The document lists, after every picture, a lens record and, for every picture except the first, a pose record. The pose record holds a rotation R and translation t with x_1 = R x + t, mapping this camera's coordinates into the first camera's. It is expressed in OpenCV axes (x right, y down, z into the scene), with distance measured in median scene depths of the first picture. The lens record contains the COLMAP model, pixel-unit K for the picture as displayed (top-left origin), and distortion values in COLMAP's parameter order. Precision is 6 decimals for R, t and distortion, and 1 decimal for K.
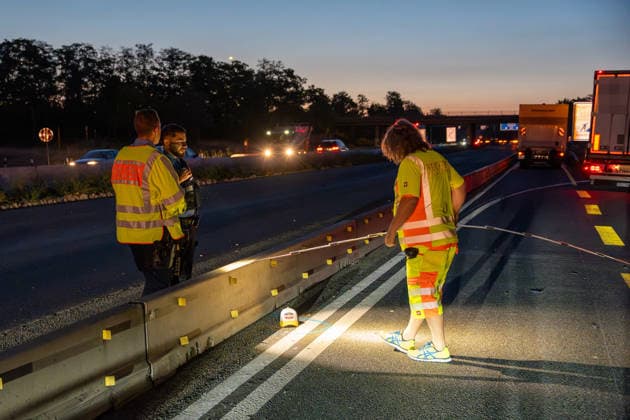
lens RADIAL K [[843.9, 0, 265.5], [0, 843.9, 254.9], [0, 0, 1]] dist [0.030374, 0.000000]
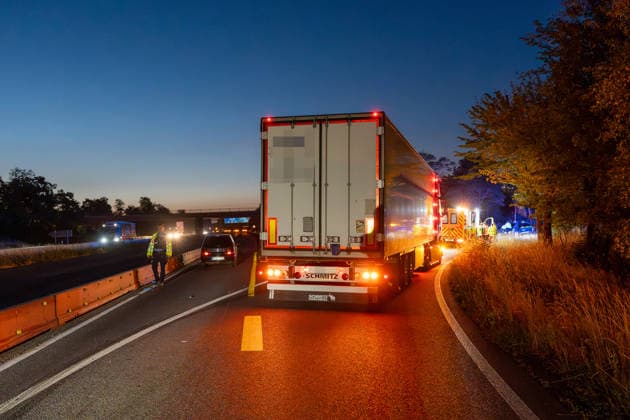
lens RADIAL K [[605.3, 0, 311.2], [0, 605.3, 210.3], [0, 0, 1]] dist [0.003659, 0.000000]
pose [[0.917569, -0.021388, 0.397002, 0.038712], [0.088089, 0.984670, -0.150547, -0.012556], [-0.387696, 0.173109, 0.905387, 0.094277]]
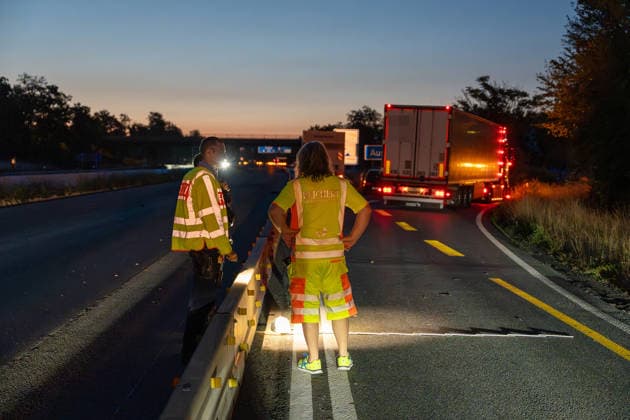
lens RADIAL K [[843.9, 0, 332.3], [0, 843.9, 193.2], [0, 0, 1]] dist [0.030374, 0.000000]
pose [[0.936787, 0.003170, 0.349885, -0.011072], [0.030479, 0.995419, -0.090625, 0.000187], [-0.348569, 0.095561, 0.932399, -0.001973]]
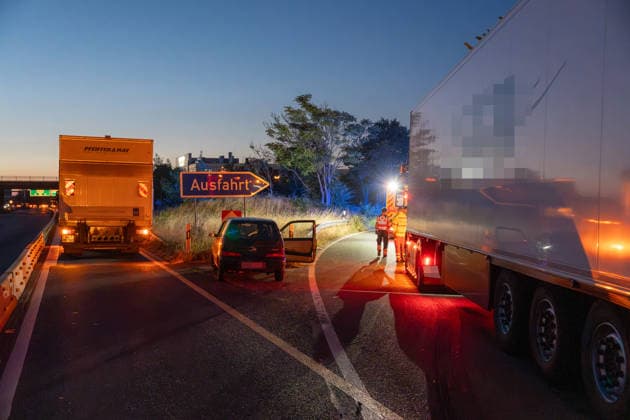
lens RADIAL K [[704.1, 0, 320.9], [0, 704.1, 209.7], [0, 0, 1]] dist [0.023990, 0.000000]
pose [[0.791309, -0.005274, 0.611393, 0.044597], [0.083094, 0.991613, -0.098992, -0.021453], [-0.605743, 0.129136, 0.785111, 0.157494]]
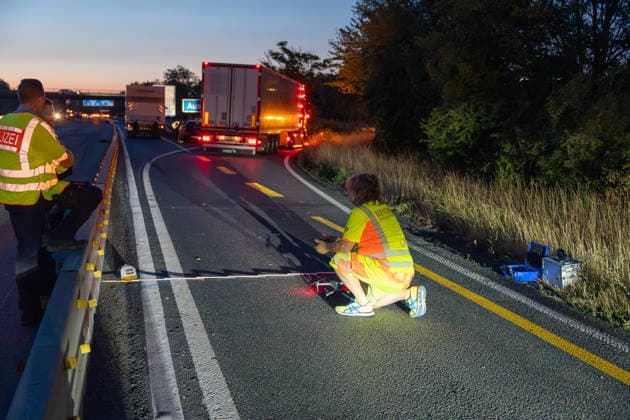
lens RADIAL K [[704.1, 0, 317.0], [0, 704.1, 212.8], [0, 0, 1]] dist [0.023990, 0.000000]
pose [[0.833026, -0.056164, 0.550375, -0.010067], [0.054148, 0.998334, 0.019919, -0.000351], [-0.550577, 0.013208, 0.834680, 0.003956]]
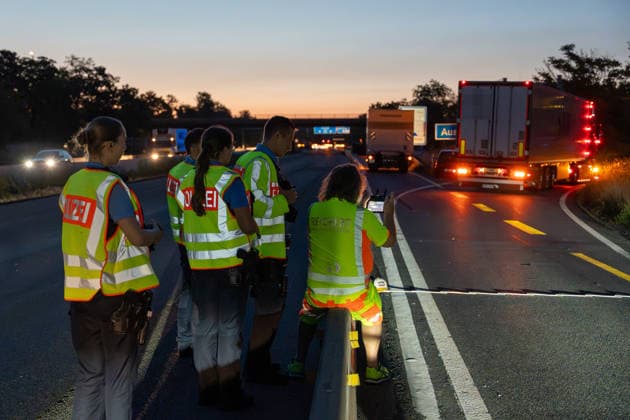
lens RADIAL K [[929.2, 0, 273.7], [0, 929.2, 177.4], [0, 0, 1]] dist [0.029638, 0.000000]
pose [[0.974439, -0.006118, 0.224567, -0.016325], [0.028191, 0.995057, -0.095218, 0.001576], [-0.222874, 0.099115, 0.969795, -0.011661]]
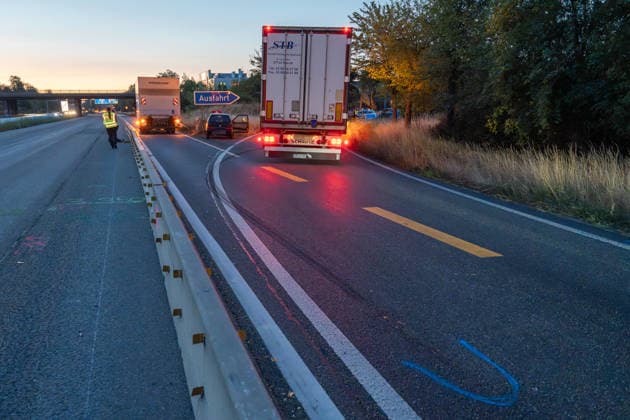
lens RADIAL K [[518.6, 0, 286.5], [0, 518.6, 221.2], [0, 0, 1]] dist [0.007424, -0.018955]
pose [[0.816795, -0.128600, 0.562413, 0.013526], [0.085528, 0.991060, 0.102402, -0.011312], [-0.570554, -0.035539, 0.820491, 0.086339]]
